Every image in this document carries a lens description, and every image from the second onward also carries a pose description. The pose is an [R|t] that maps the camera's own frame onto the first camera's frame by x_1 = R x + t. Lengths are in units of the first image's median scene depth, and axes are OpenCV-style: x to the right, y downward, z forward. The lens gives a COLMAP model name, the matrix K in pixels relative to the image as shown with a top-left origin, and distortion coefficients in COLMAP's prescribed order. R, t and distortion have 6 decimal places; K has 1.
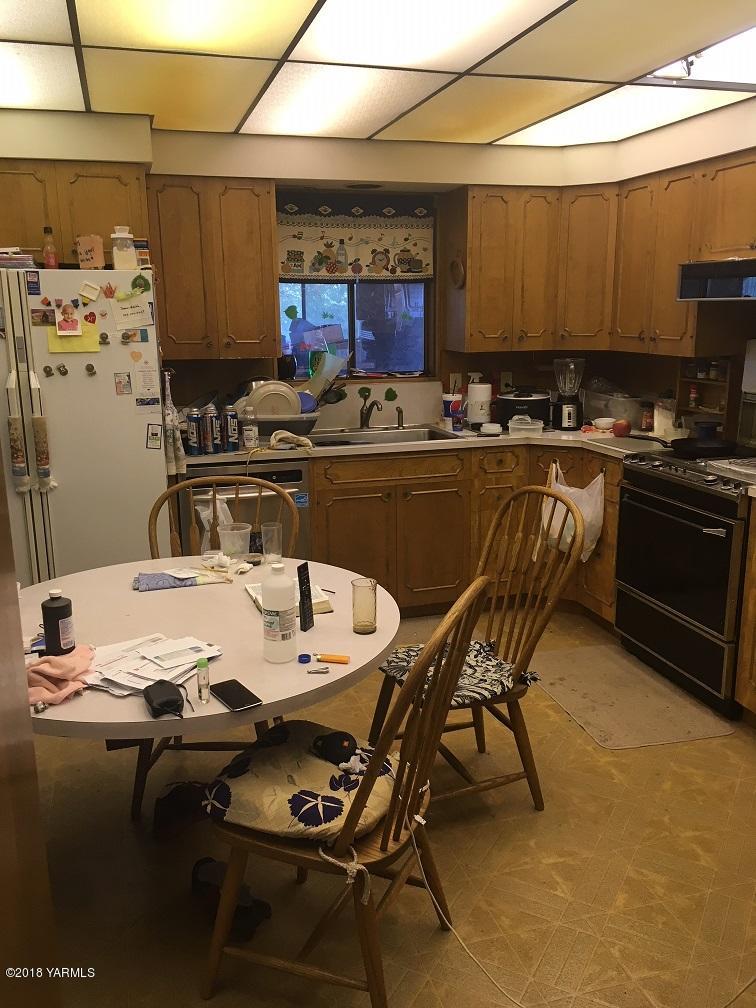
lens RADIAL K [[854.5, 0, 383.0], [0, 854.5, 506.2], [0, 0, 1]] dist [0.017823, 0.000742]
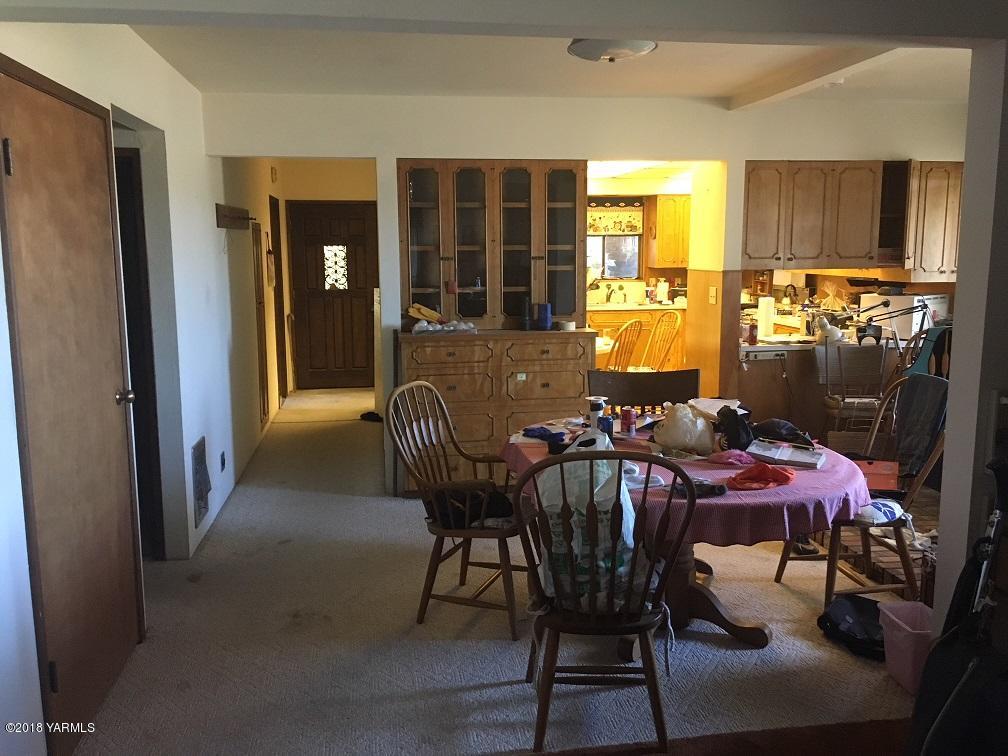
lens RADIAL K [[854.5, 0, 499.4], [0, 854.5, 379.1], [0, 0, 1]] dist [0.017823, 0.000742]
pose [[0.988665, 0.024641, -0.148101, 0.031327], [-0.034917, 0.997129, -0.067192, 0.257470], [0.146020, 0.071602, 0.986687, -1.161936]]
